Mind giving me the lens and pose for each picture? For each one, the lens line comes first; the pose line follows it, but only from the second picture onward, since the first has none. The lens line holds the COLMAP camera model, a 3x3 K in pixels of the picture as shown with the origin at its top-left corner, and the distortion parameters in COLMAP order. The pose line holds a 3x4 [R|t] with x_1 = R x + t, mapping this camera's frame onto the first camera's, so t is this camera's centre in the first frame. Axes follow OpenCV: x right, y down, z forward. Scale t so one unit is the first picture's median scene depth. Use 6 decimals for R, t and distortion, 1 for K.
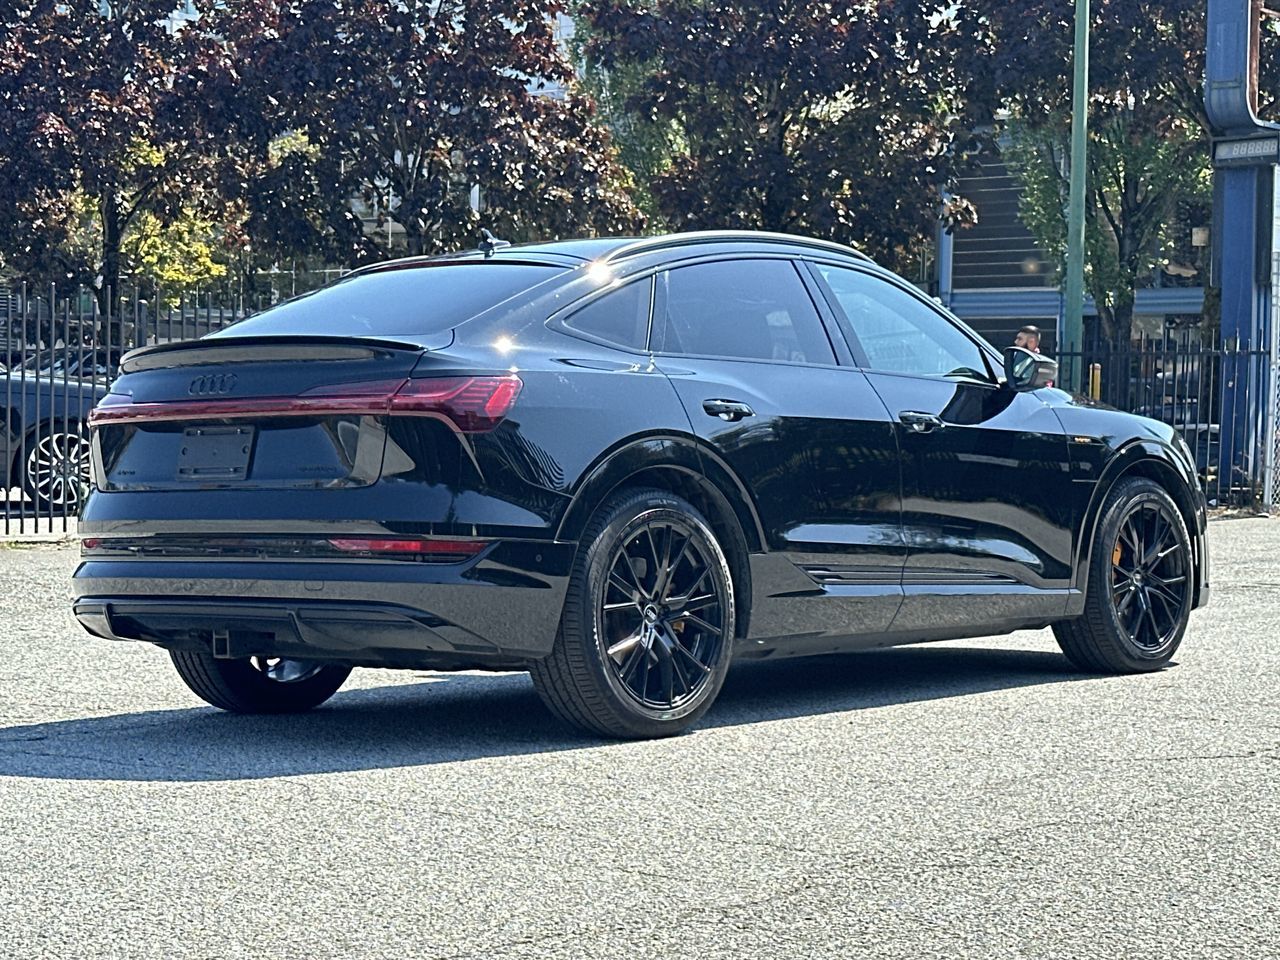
lens RADIAL K [[2661.3, 0, 640.0], [0, 2661.3, 480.0], [0, 0, 1]] dist [0.196500, -0.133601]
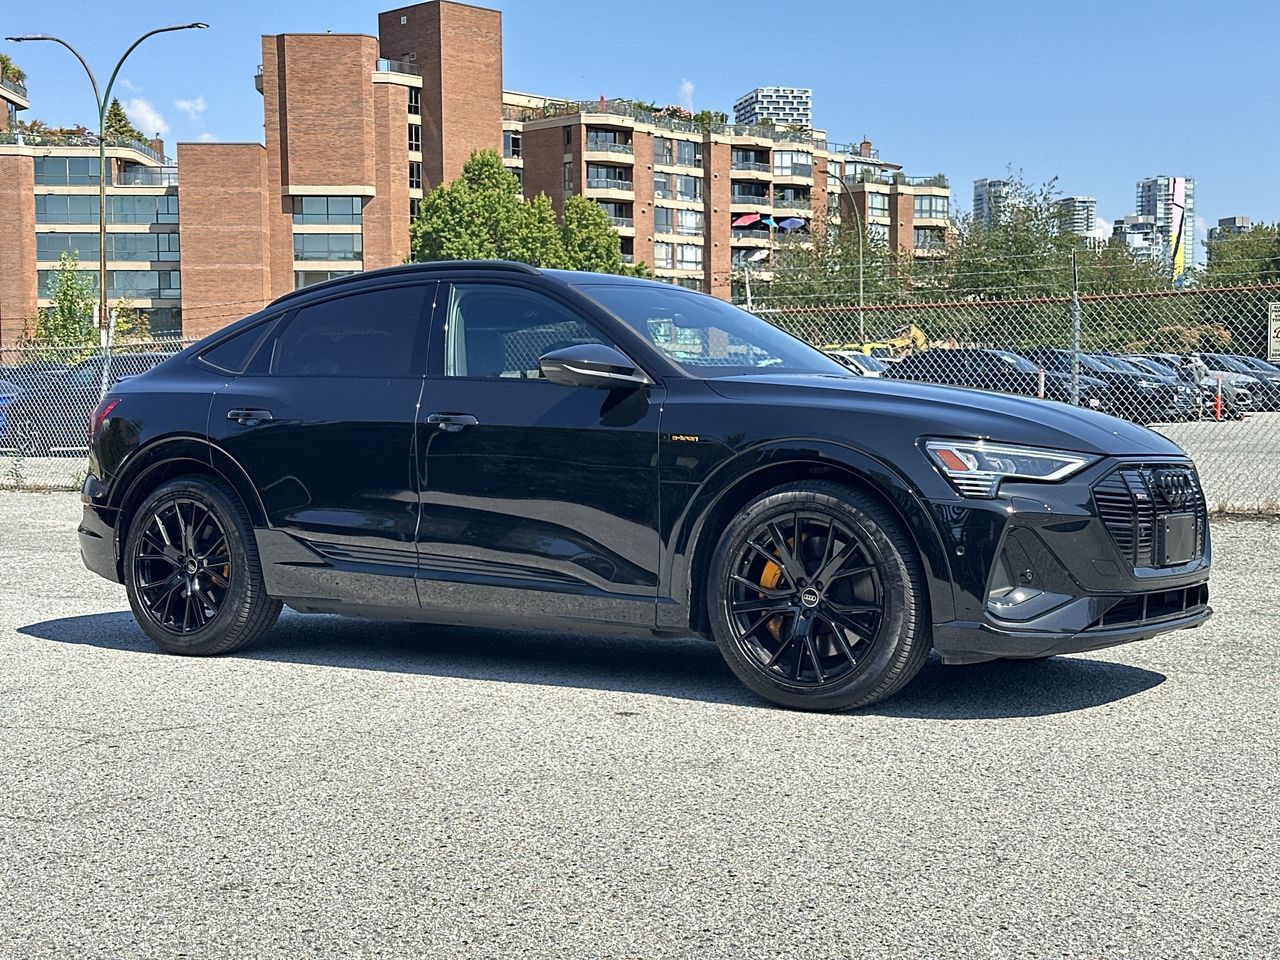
lens RADIAL K [[1894.7, 0, 677.7], [0, 1894.7, 475.2], [0, 0, 1]] dist [0.165778, 0.103753]
pose [[0.109800, 0.028358, -0.993549, 0.909274], [-0.008902, 0.999581, 0.027547, -0.023211], [0.993914, 0.005820, 0.110006, 1.024999]]
